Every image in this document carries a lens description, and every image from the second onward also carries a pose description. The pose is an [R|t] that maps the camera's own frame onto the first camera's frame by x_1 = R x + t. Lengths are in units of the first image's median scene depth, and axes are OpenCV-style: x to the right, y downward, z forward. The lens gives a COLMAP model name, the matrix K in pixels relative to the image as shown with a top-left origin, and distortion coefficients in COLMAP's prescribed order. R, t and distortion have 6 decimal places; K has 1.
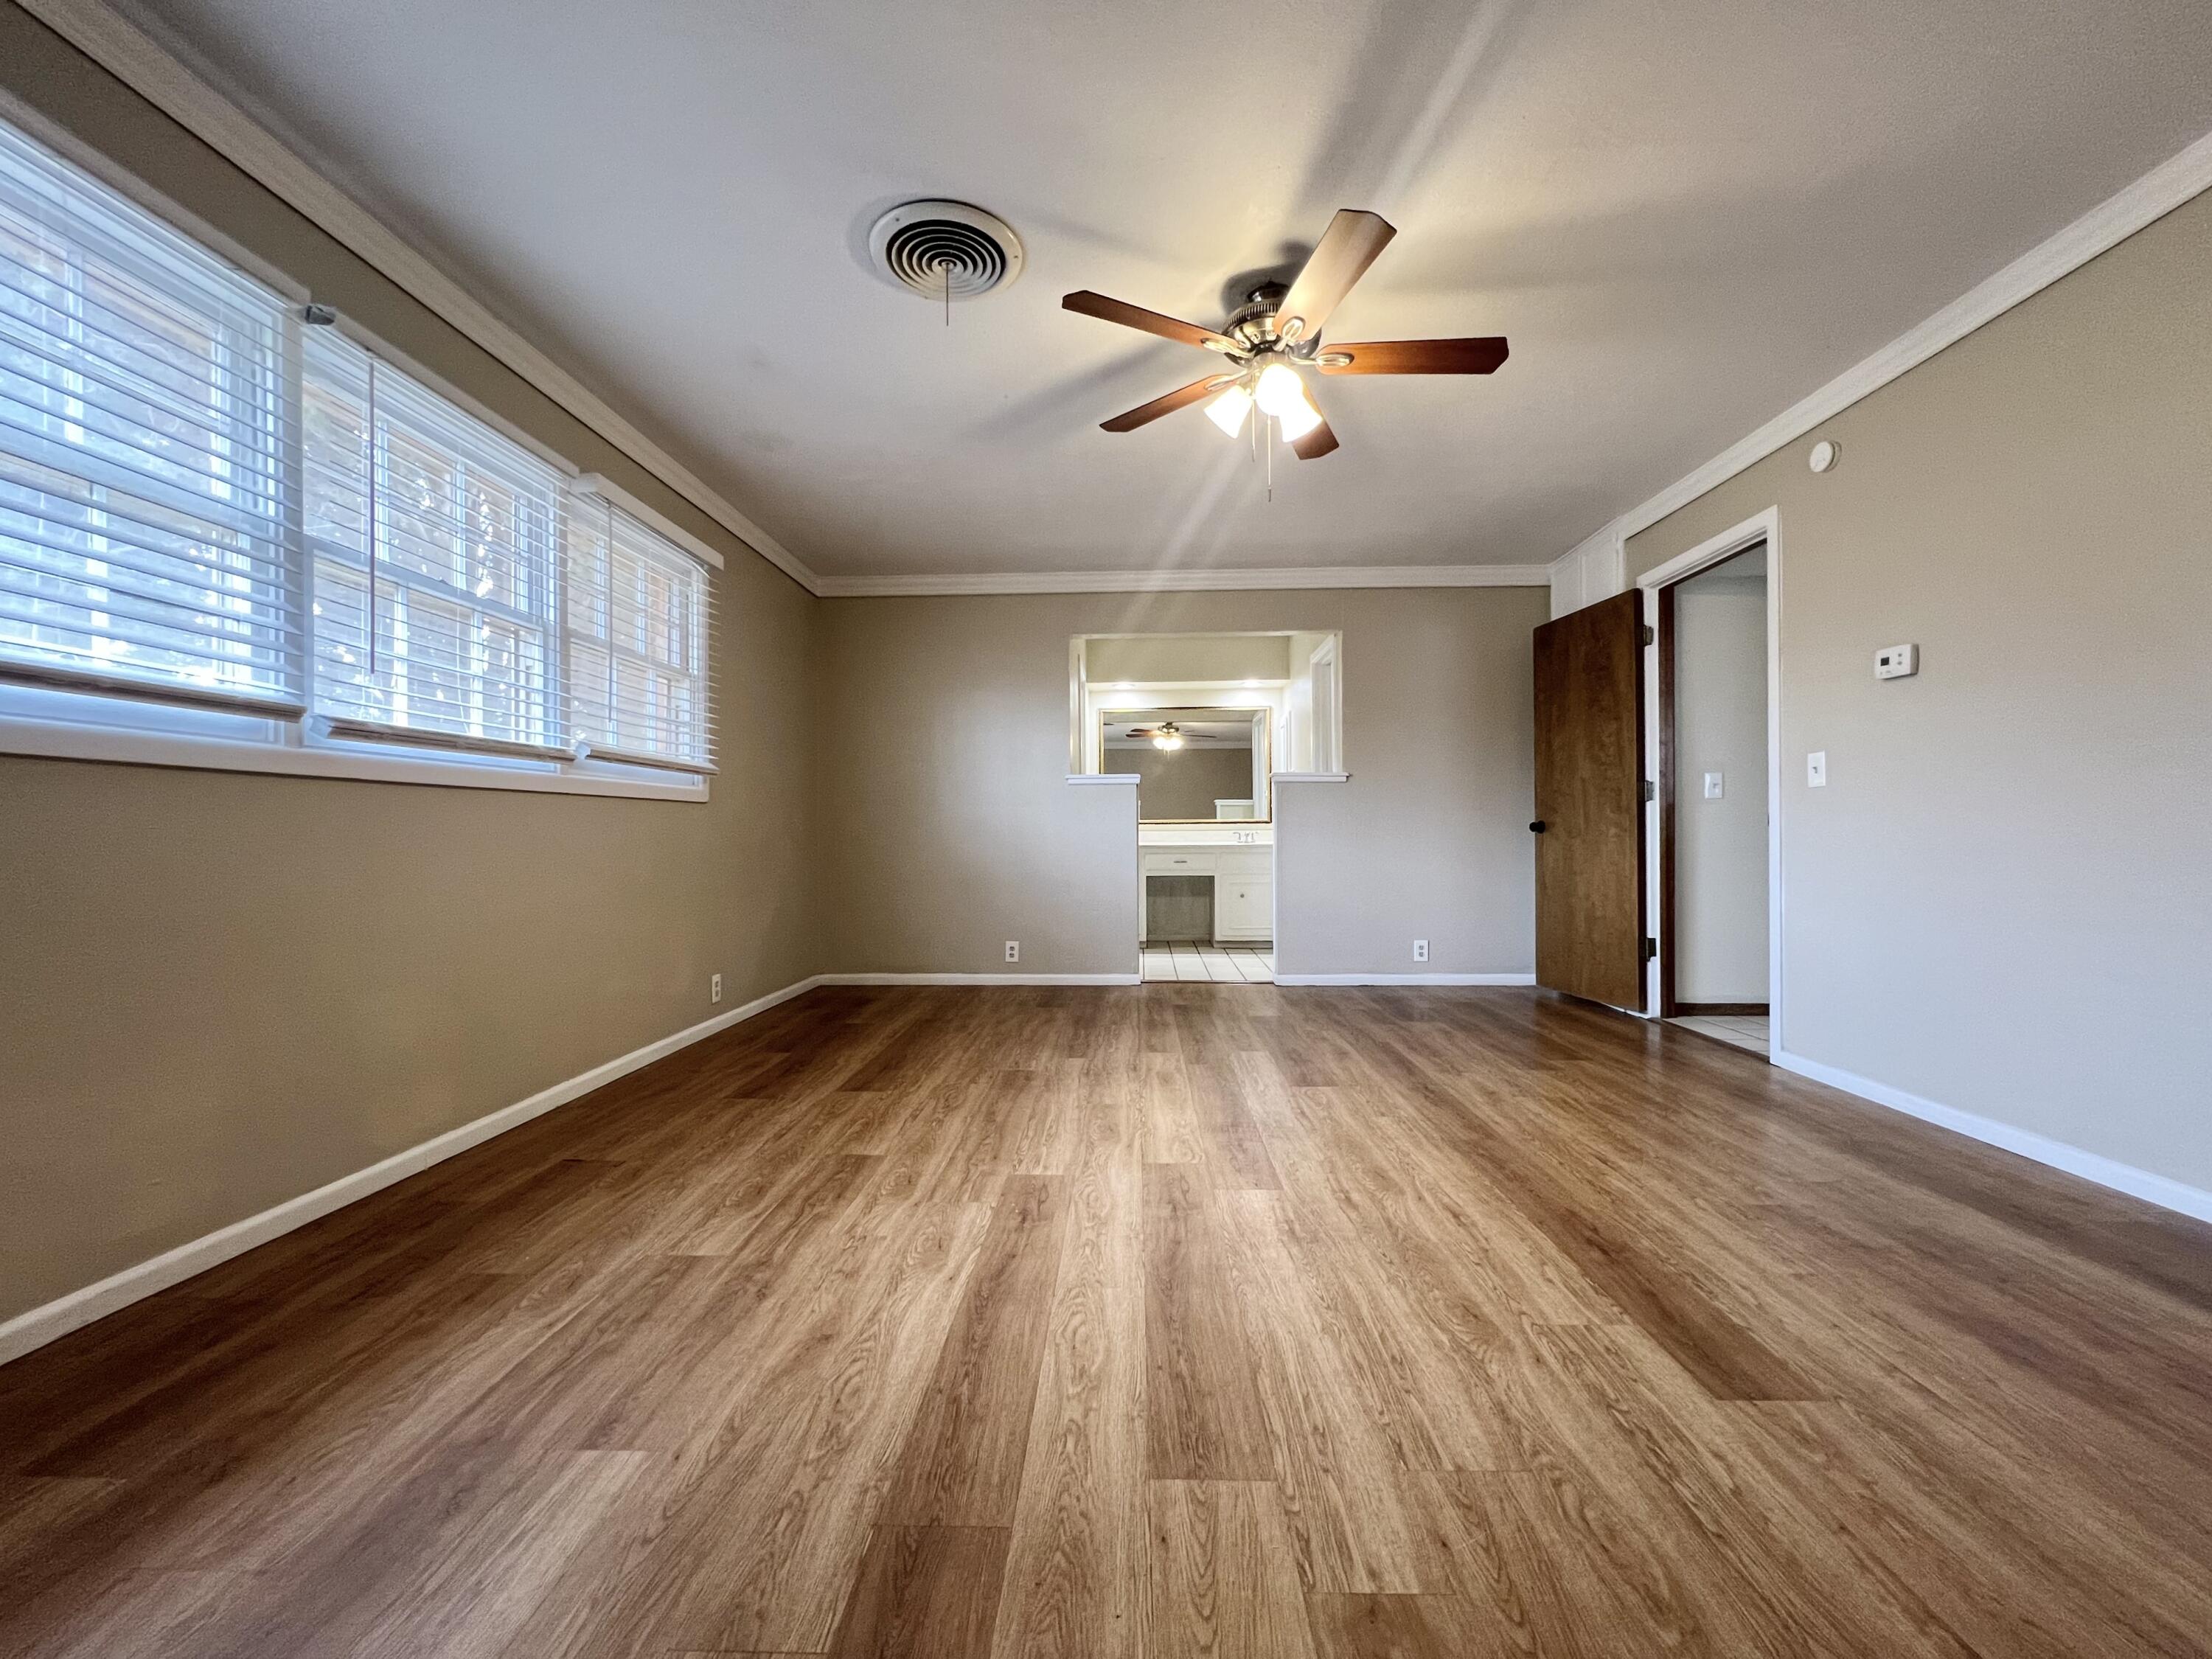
lens RADIAL K [[881.9, 0, 1109.9], [0, 881.9, 830.6], [0, 0, 1]] dist [-0.002656, 0.001570]
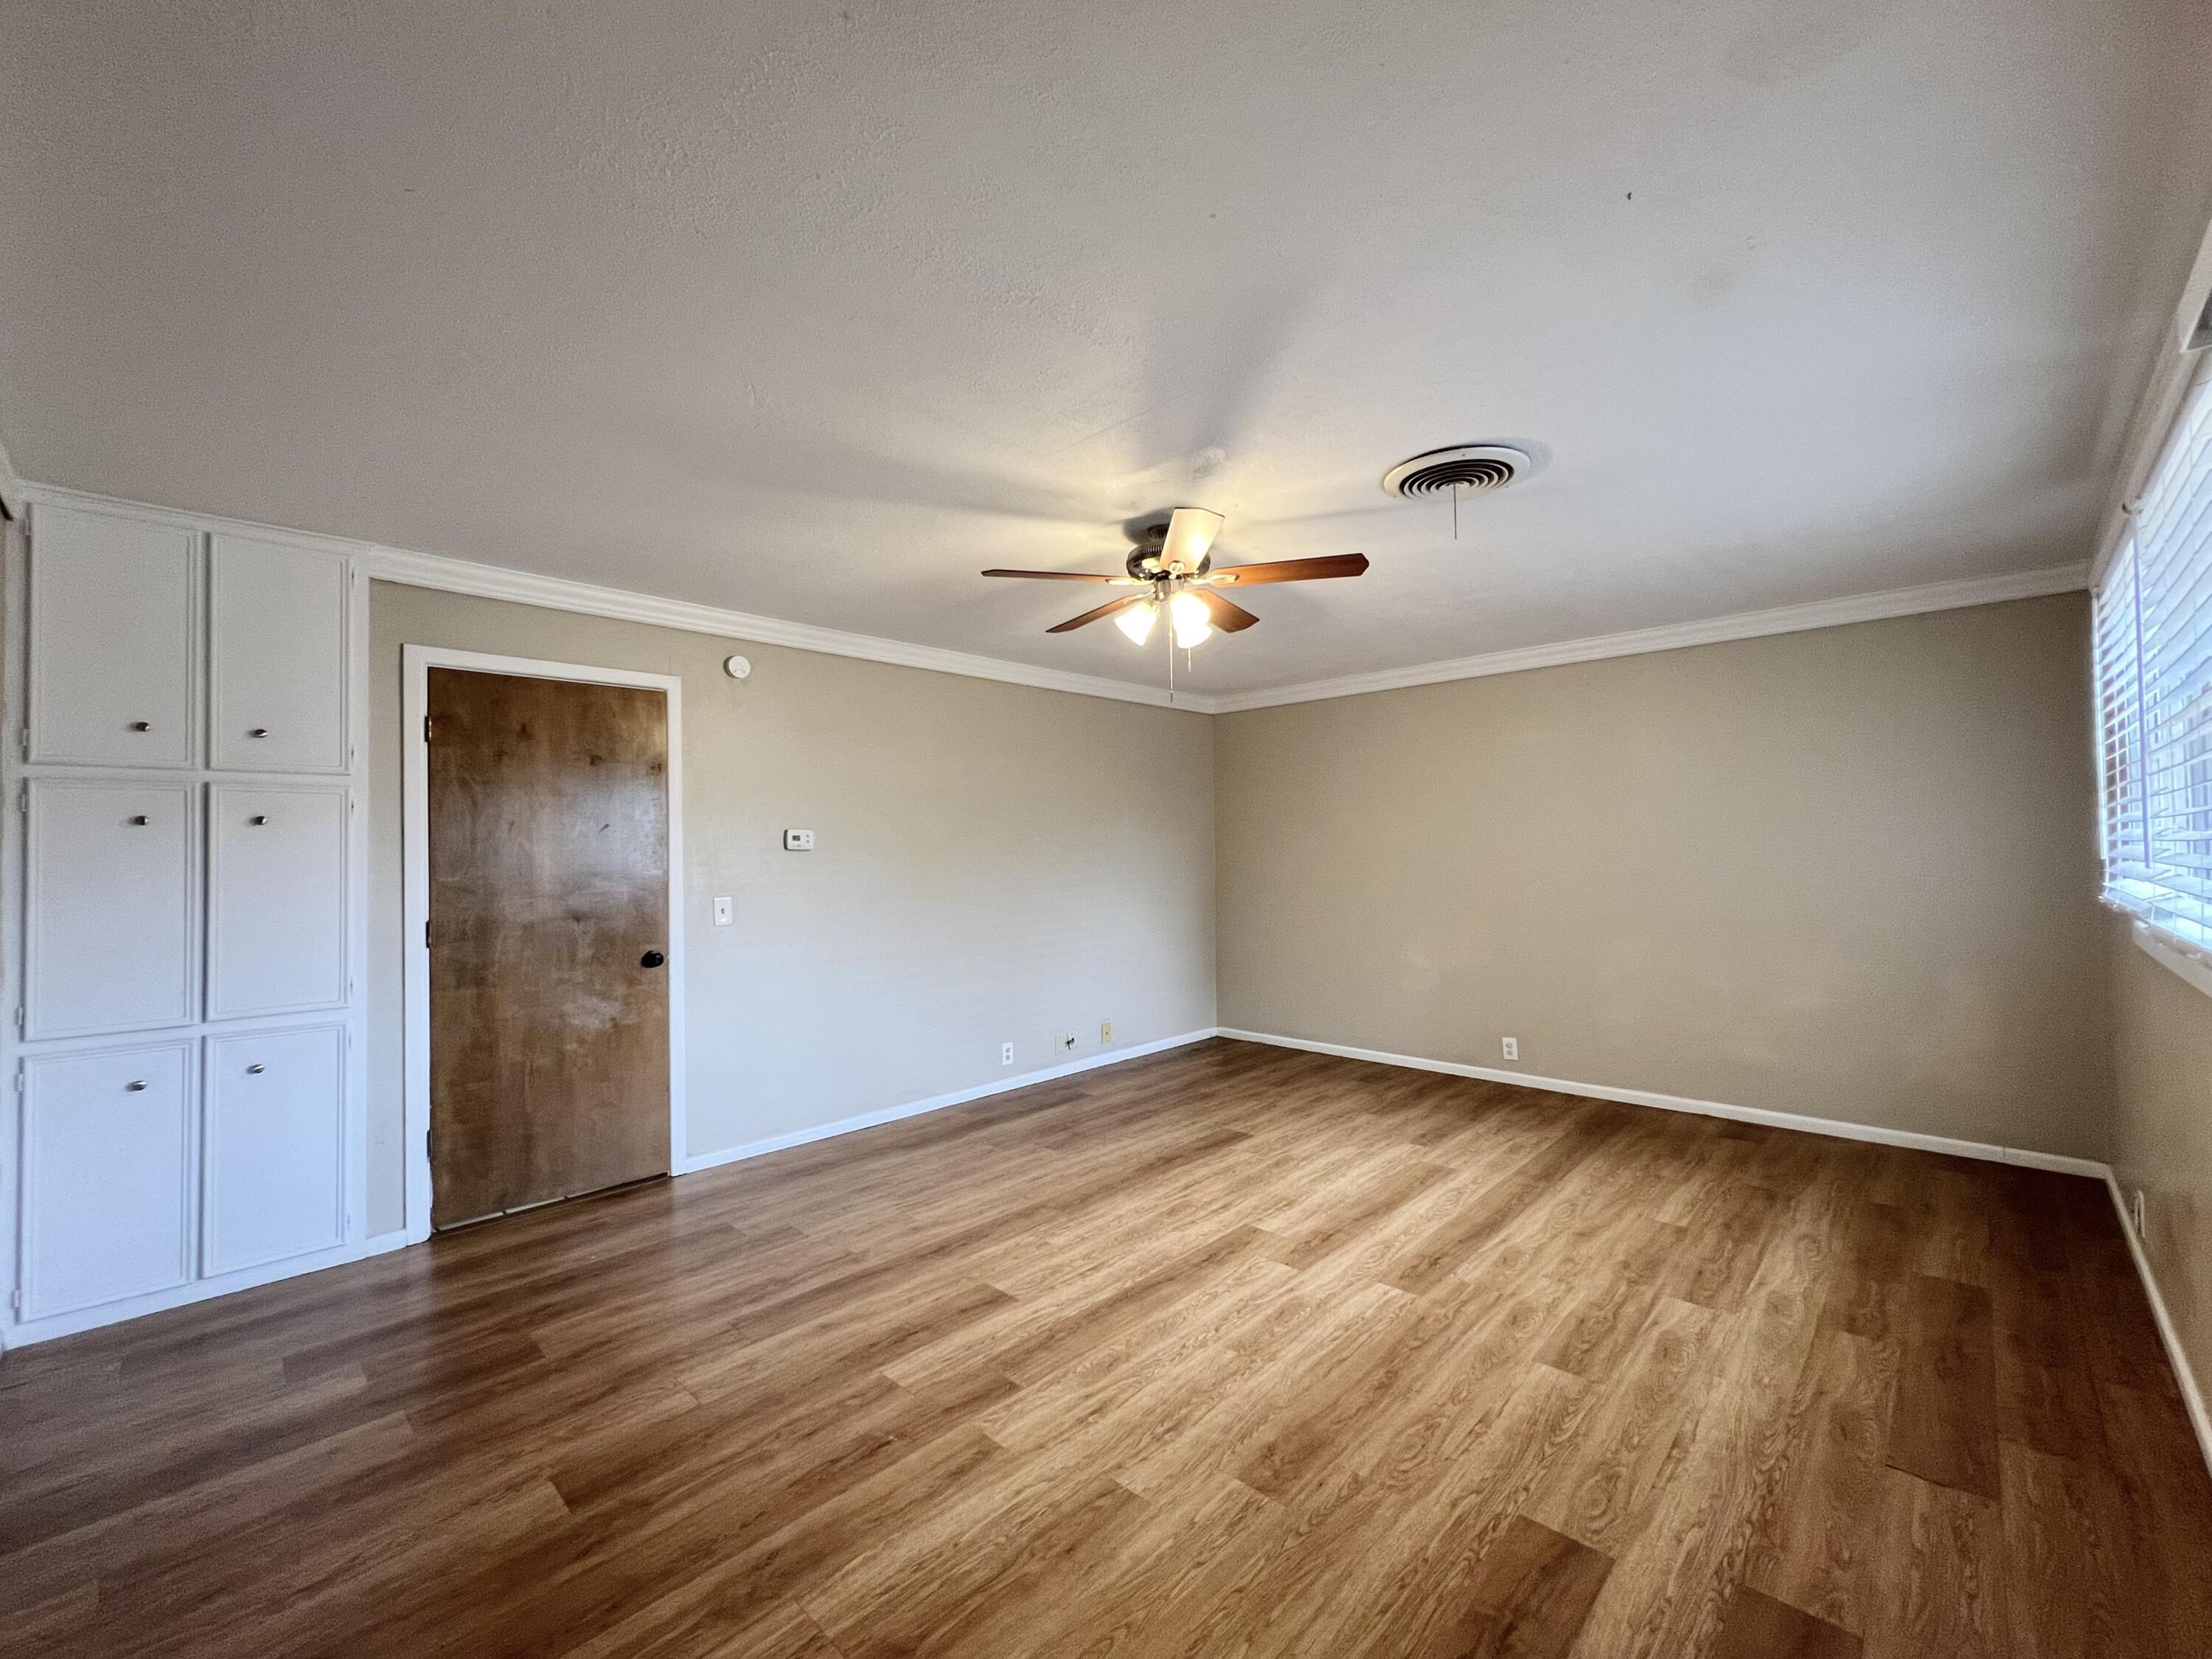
lens RADIAL K [[881.9, 0, 1114.8], [0, 881.9, 834.0], [0, 0, 1]] dist [-0.002656, 0.001570]
pose [[-0.736471, 0.030263, 0.675792, -0.666140], [0.015624, 0.999493, -0.027732, -0.200717], [-0.676289, -0.009865, -0.736570, 2.307467]]
